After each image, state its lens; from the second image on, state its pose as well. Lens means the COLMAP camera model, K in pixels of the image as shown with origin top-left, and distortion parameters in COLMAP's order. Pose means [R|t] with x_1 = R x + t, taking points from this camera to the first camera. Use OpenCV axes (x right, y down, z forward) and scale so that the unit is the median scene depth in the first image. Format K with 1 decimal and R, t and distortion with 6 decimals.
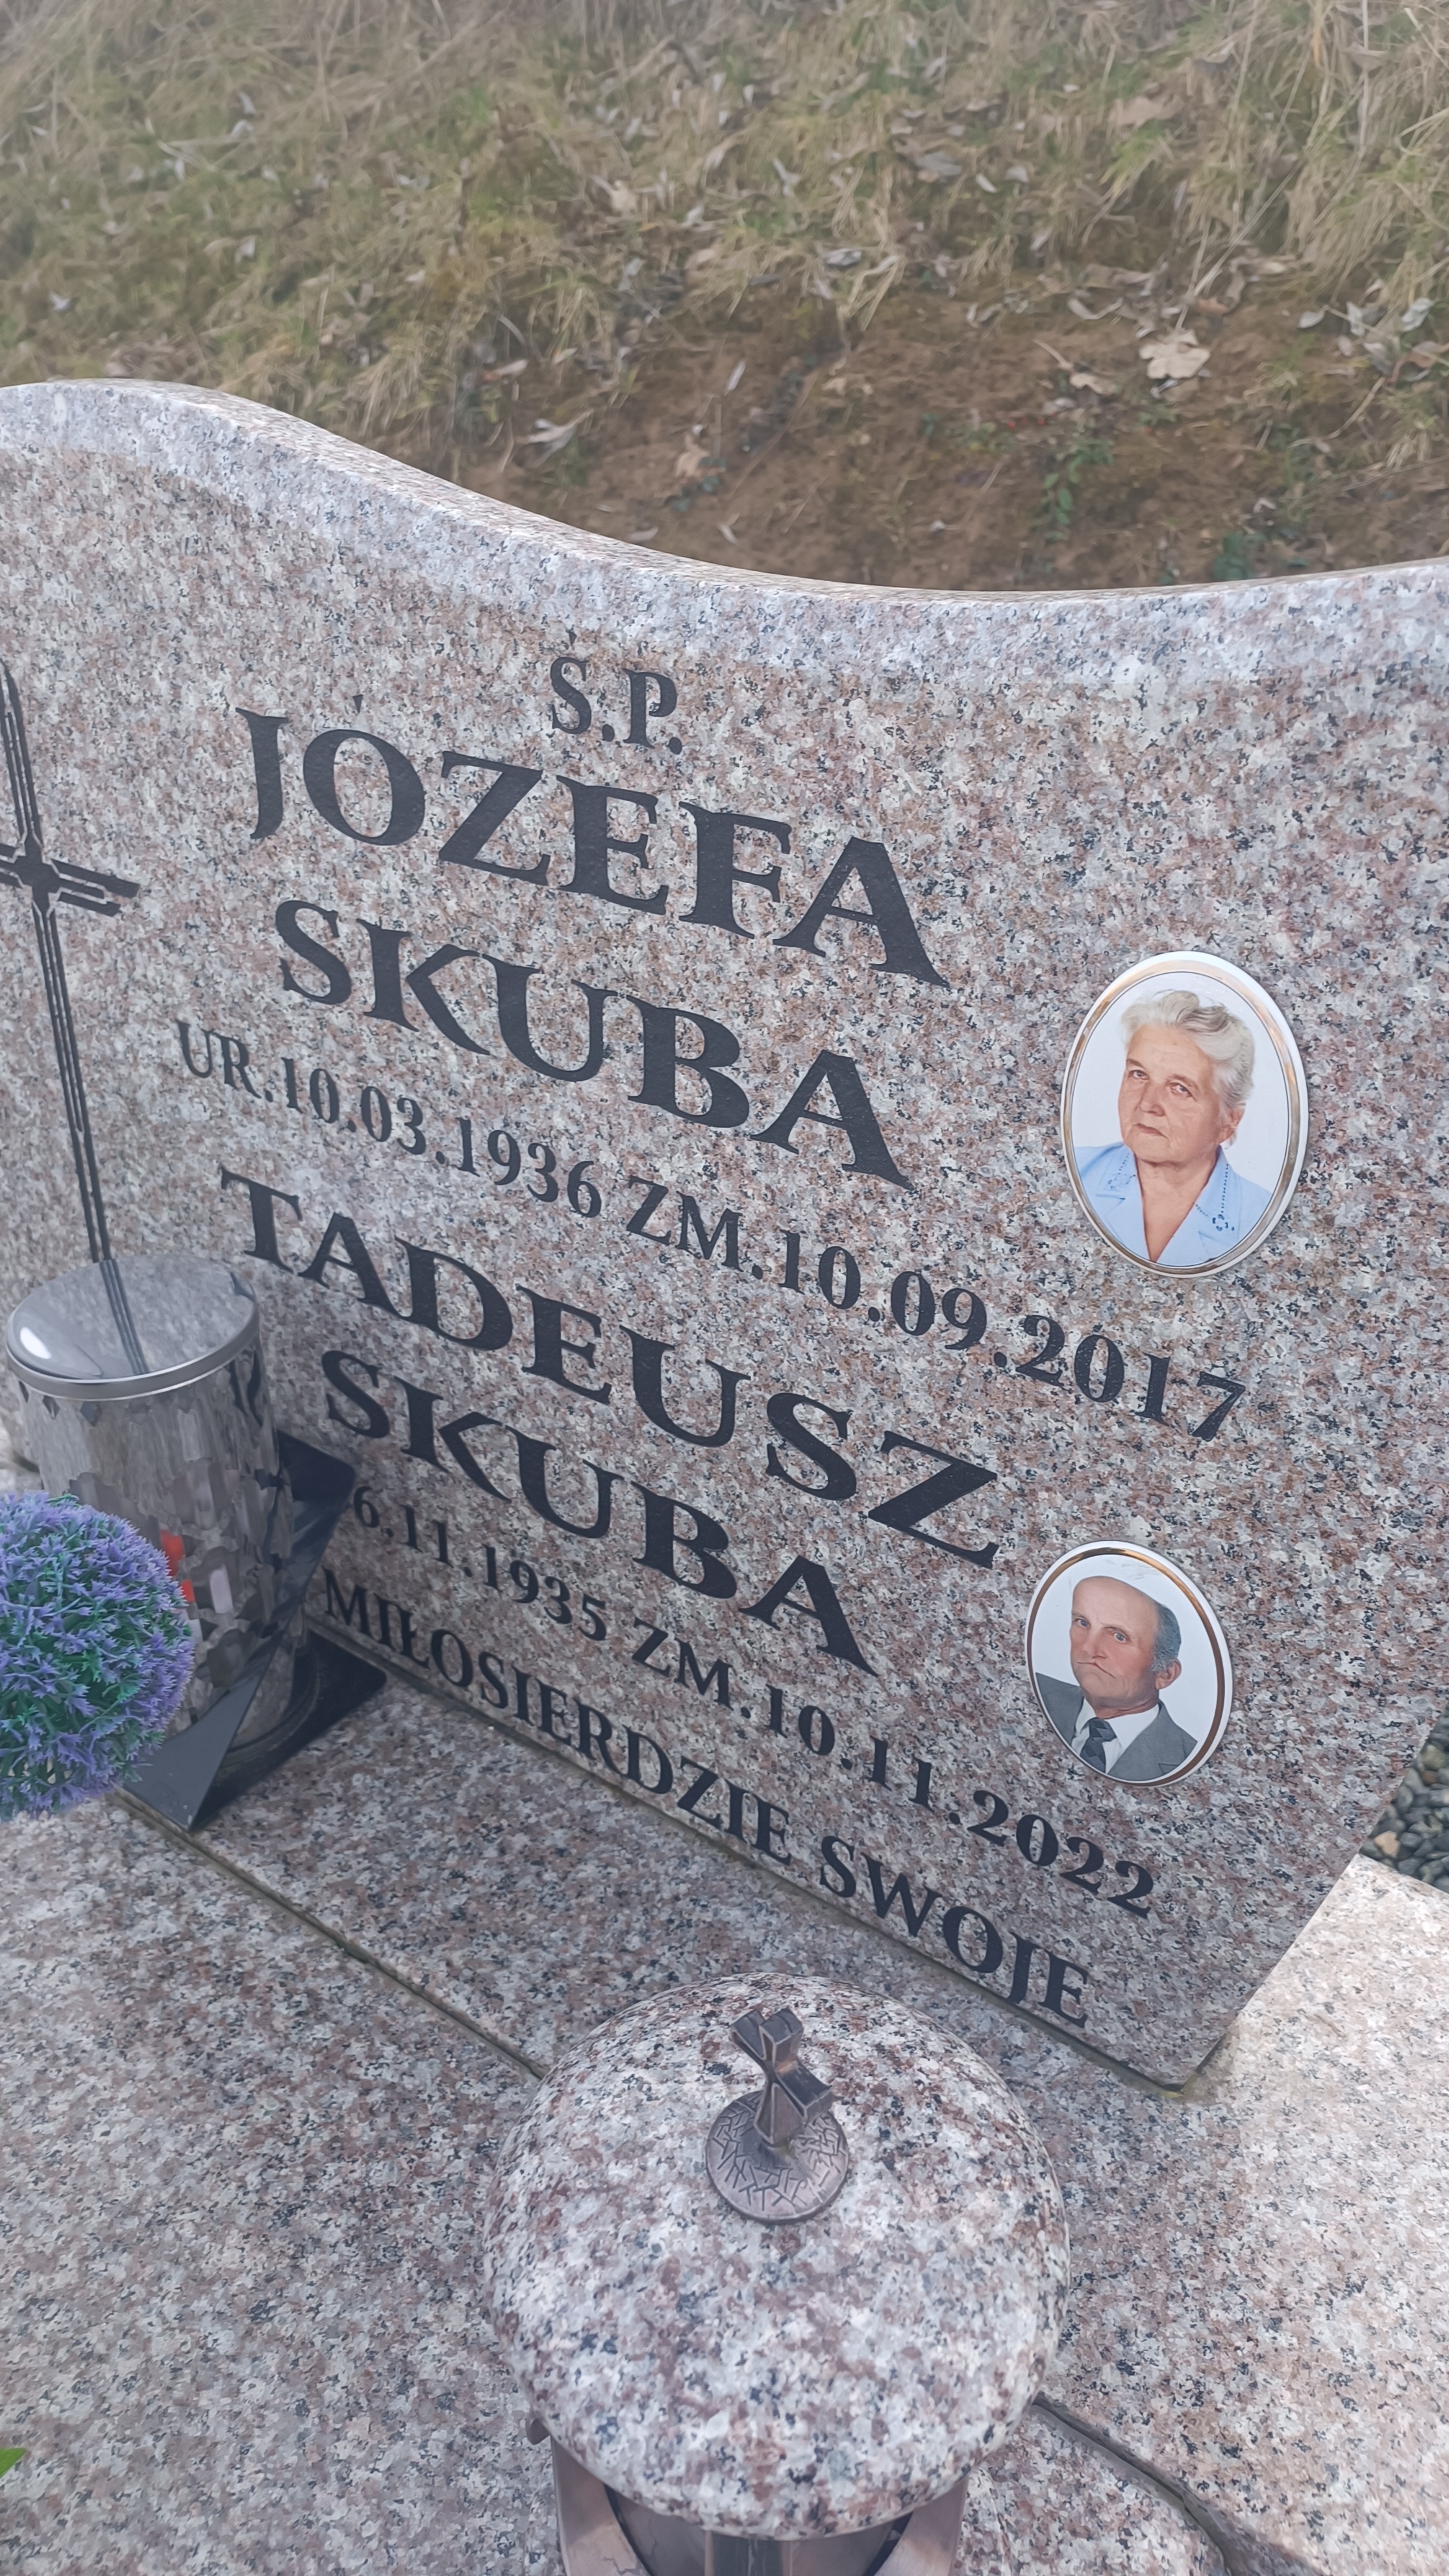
lens RADIAL K [[1870.3, 0, 718.8], [0, 1870.3, 1302.4], [0, 0, 1]] dist [0.025389, -0.032348]
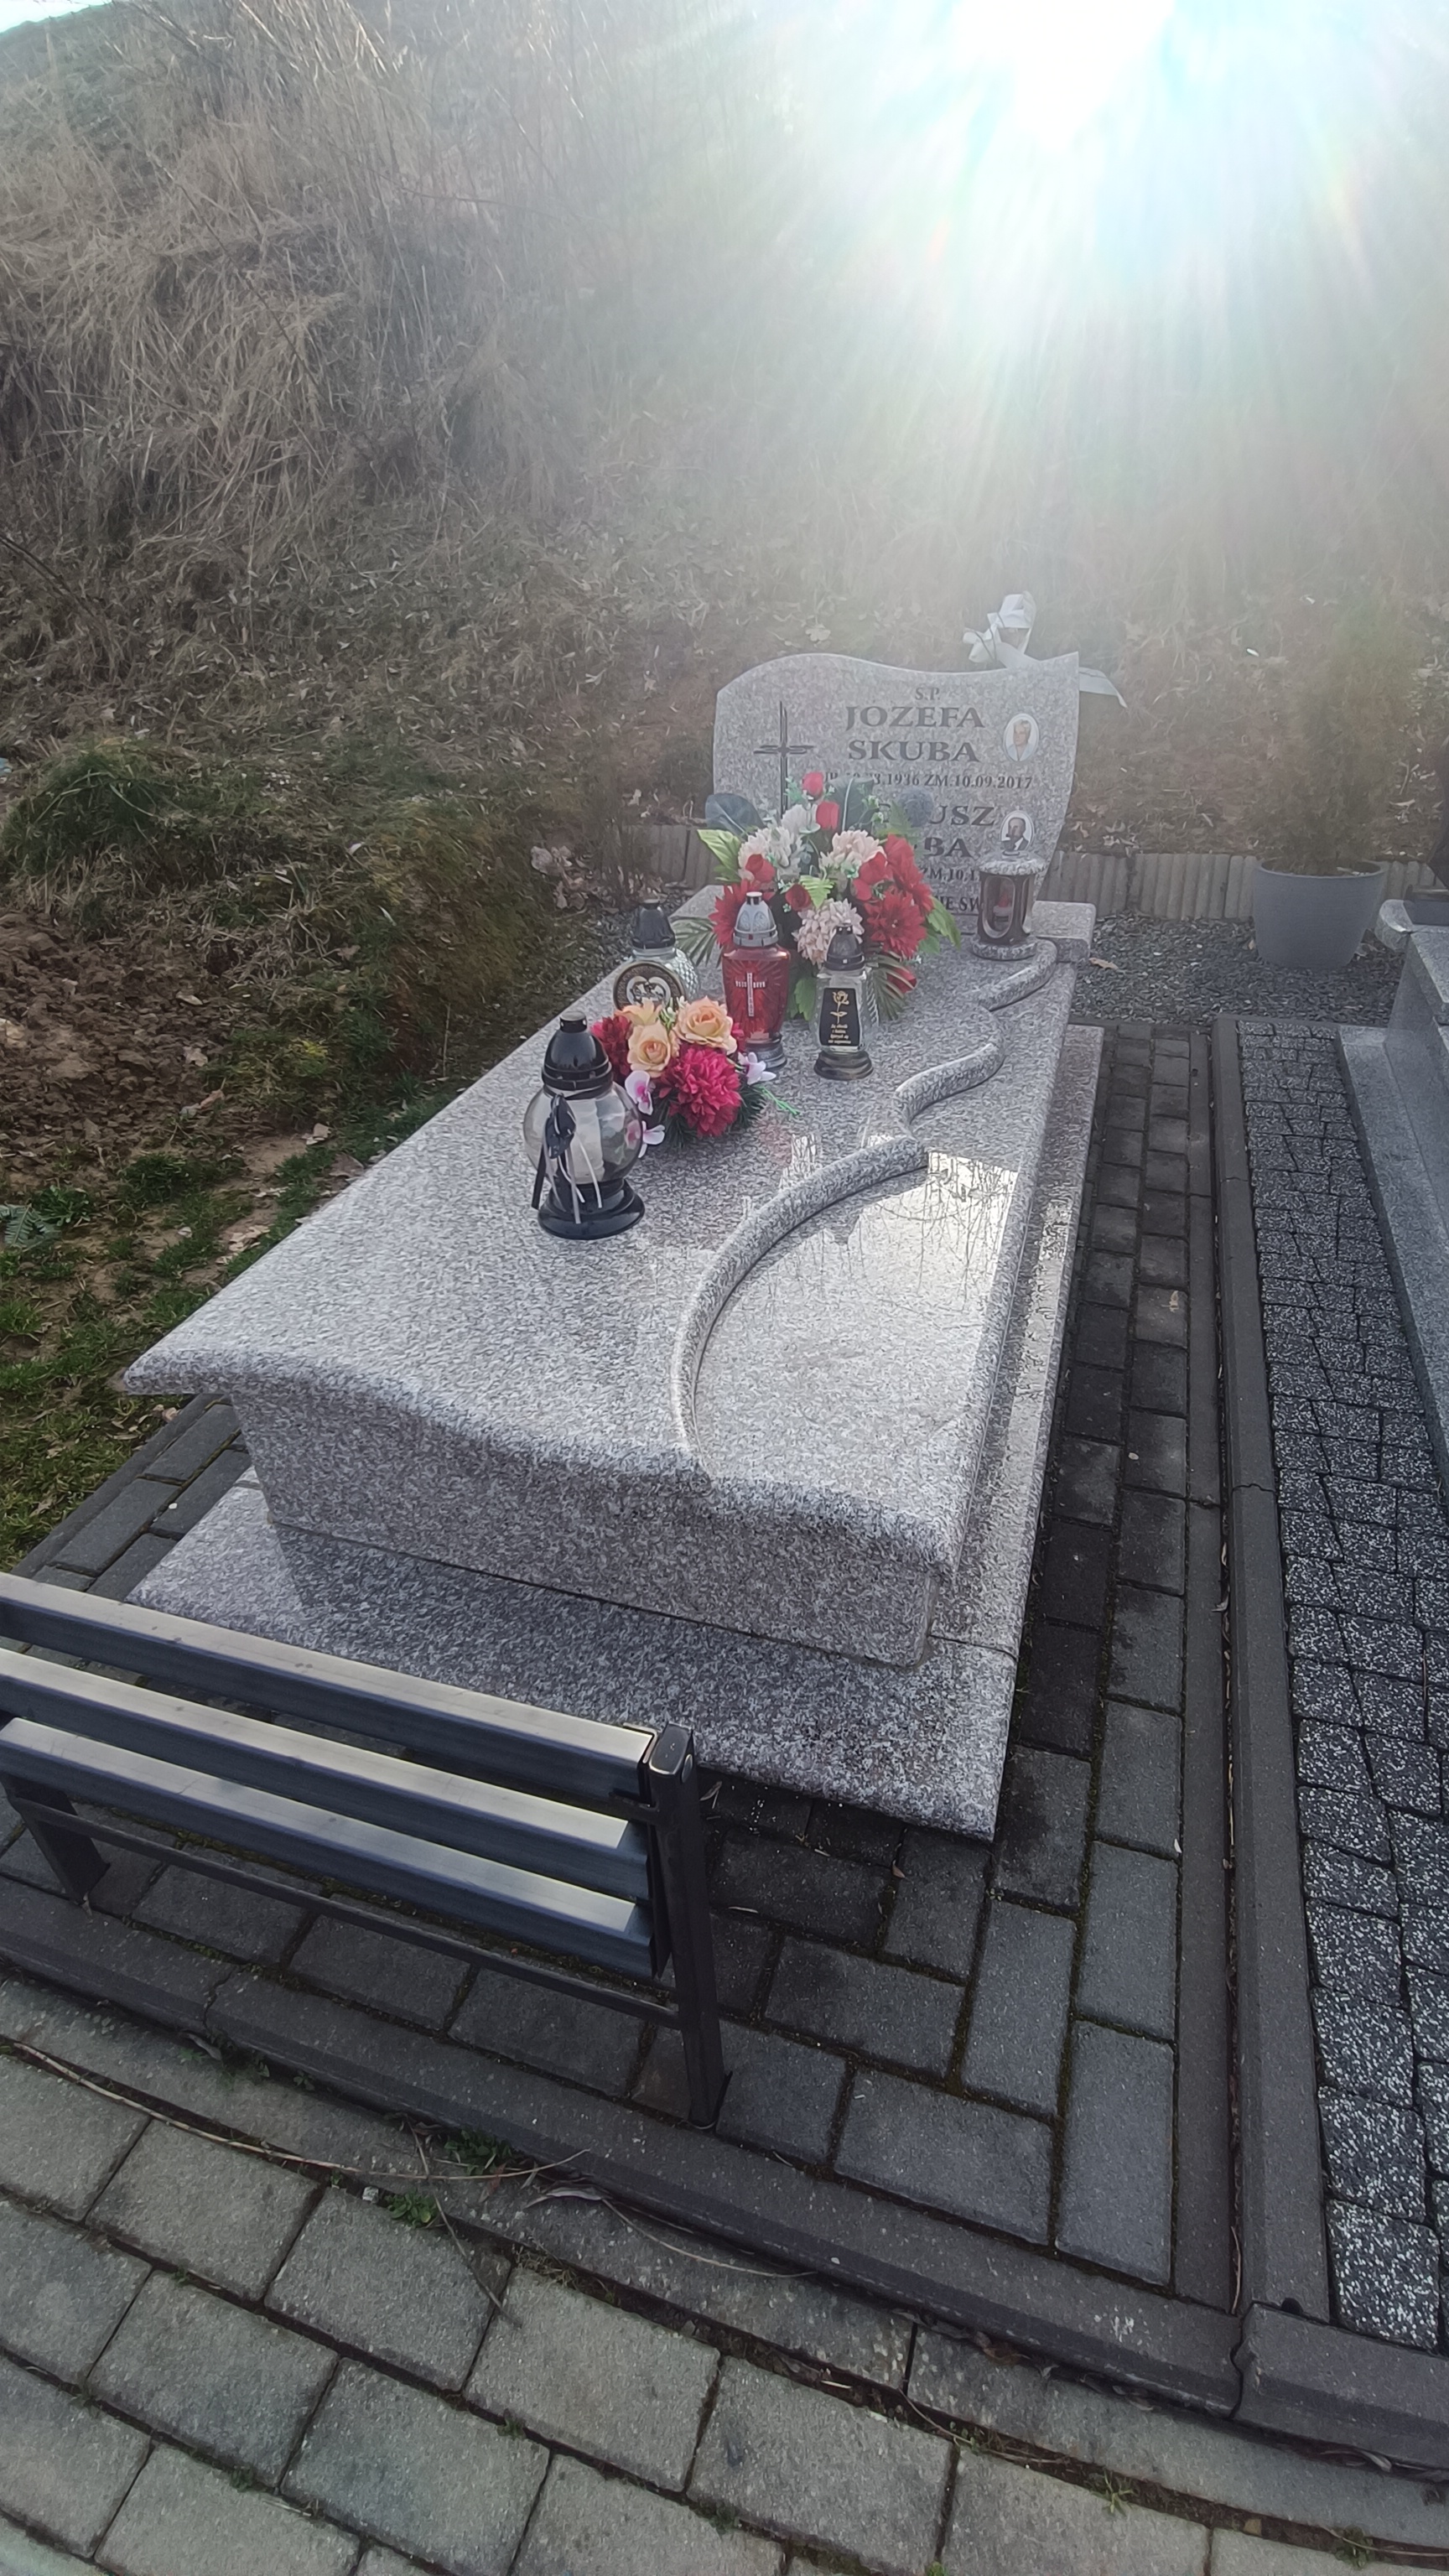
lens RADIAL K [[1160.6, 0, 709.4], [0, 1160.6, 1289.3], [0, 0, 1]] dist [-0.020304, 0.002069]
pose [[0.953120, -0.201325, 0.225897, -1.925595], [0.189911, 0.979201, 0.071402, 1.183567], [-0.235574, -0.025154, 0.971531, -2.577327]]
